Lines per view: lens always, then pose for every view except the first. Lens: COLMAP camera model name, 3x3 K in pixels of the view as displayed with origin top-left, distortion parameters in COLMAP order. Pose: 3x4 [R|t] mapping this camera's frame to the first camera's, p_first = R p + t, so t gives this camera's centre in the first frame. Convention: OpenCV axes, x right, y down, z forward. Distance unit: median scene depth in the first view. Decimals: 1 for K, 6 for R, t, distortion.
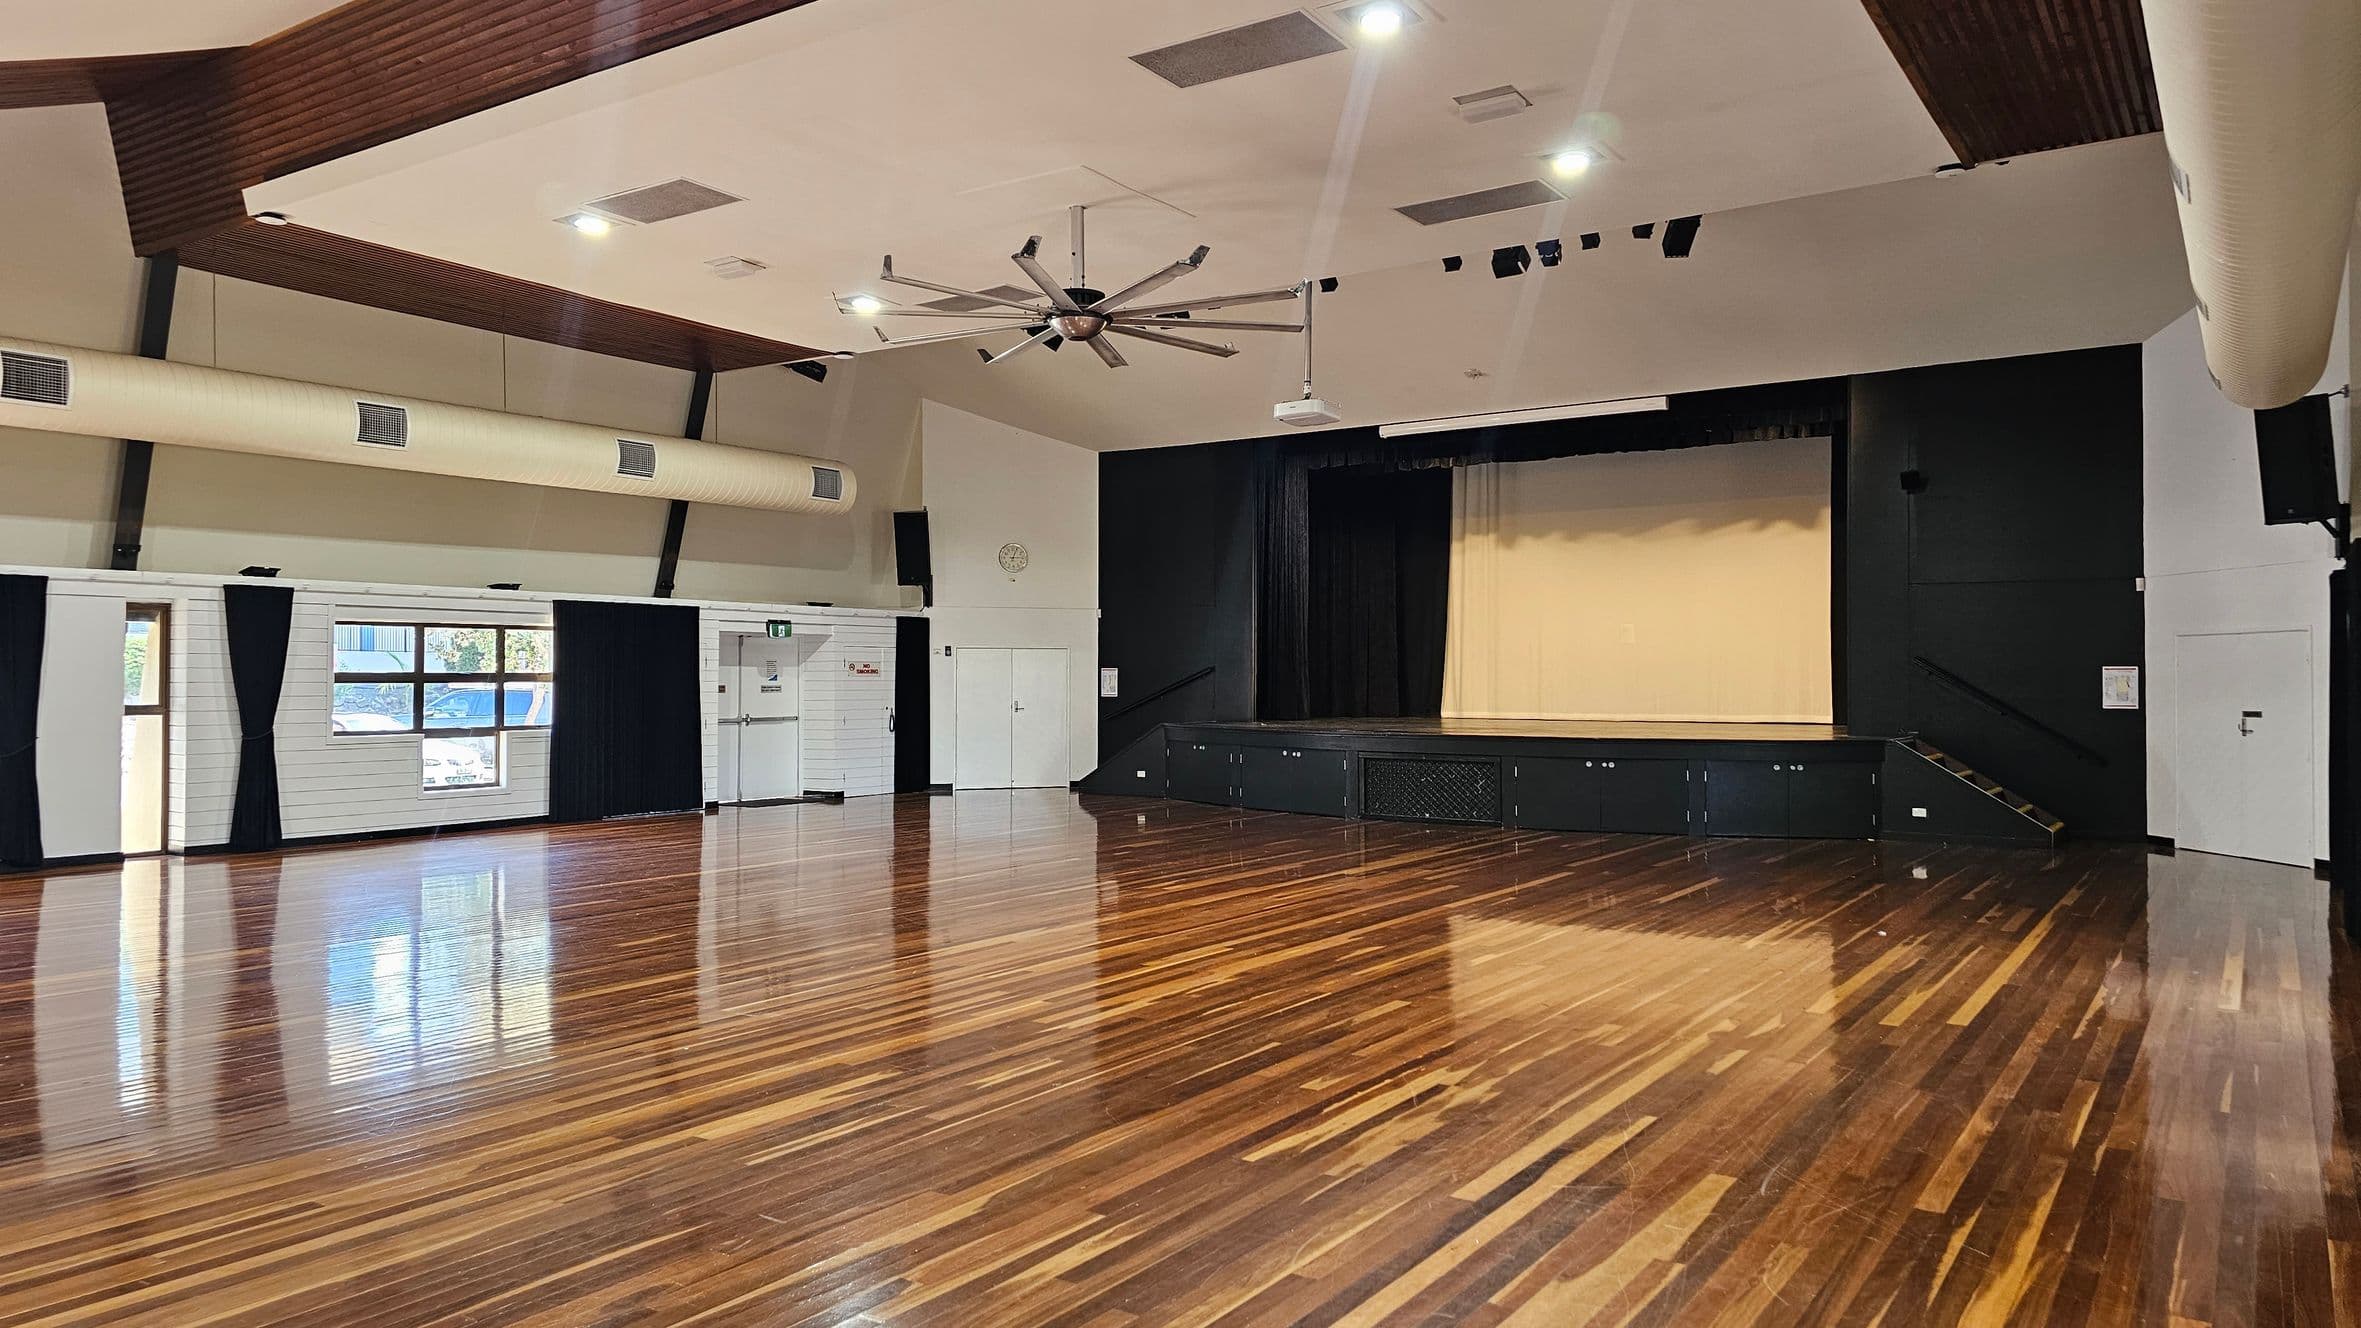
lens RADIAL K [[1601.5, 0, 1180.5], [0, 1601.5, 664.0], [0, 0, 1]] dist [0.055021, -0.002875]
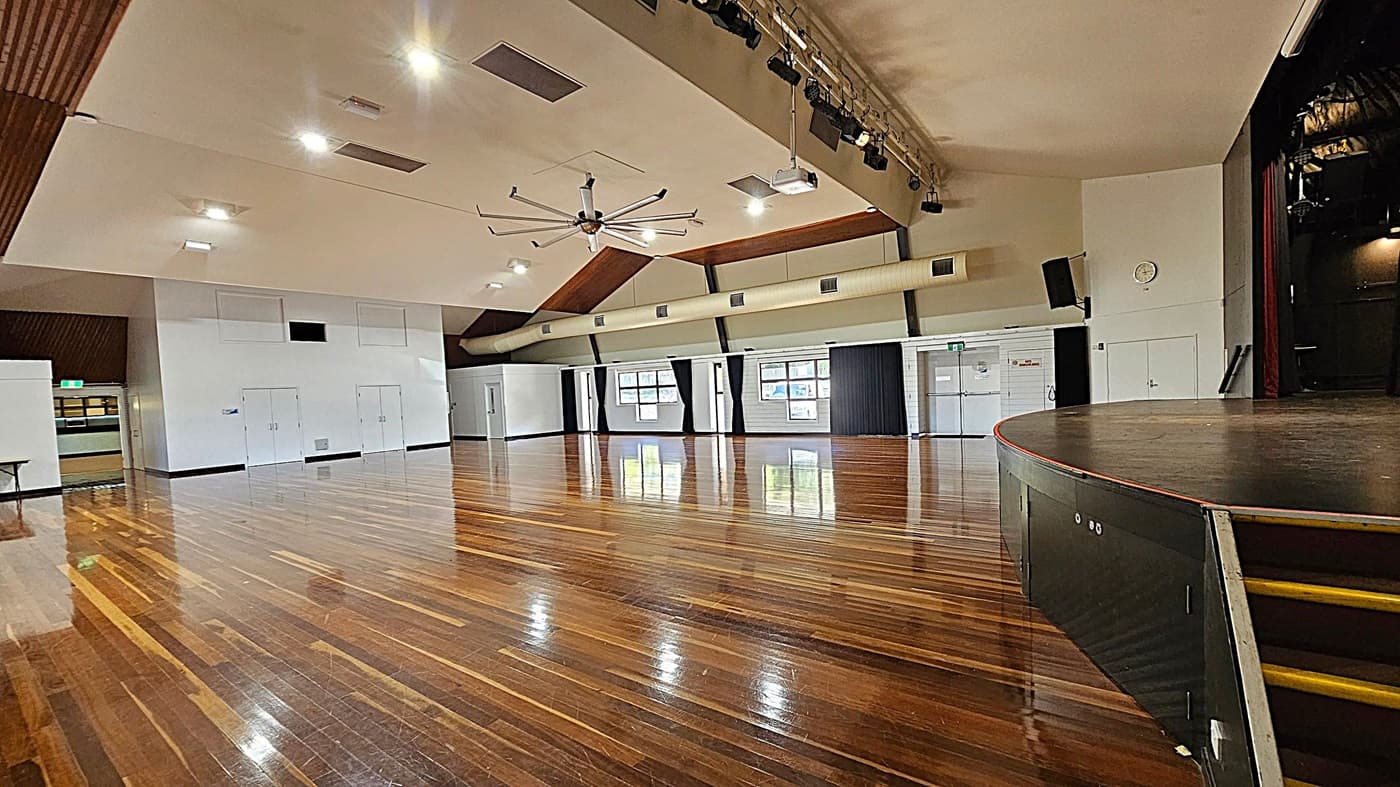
lens RADIAL K [[577.3, 0, 703.7], [0, 577.3, 408.7], [0, 0, 1]] dist [-0.003460, 0.000207]
pose [[-0.039202, 0.044965, -0.998219, 0.436841], [0.057876, 0.997412, 0.042656, 0.005438], [0.997554, -0.056101, -0.041703, 0.709784]]
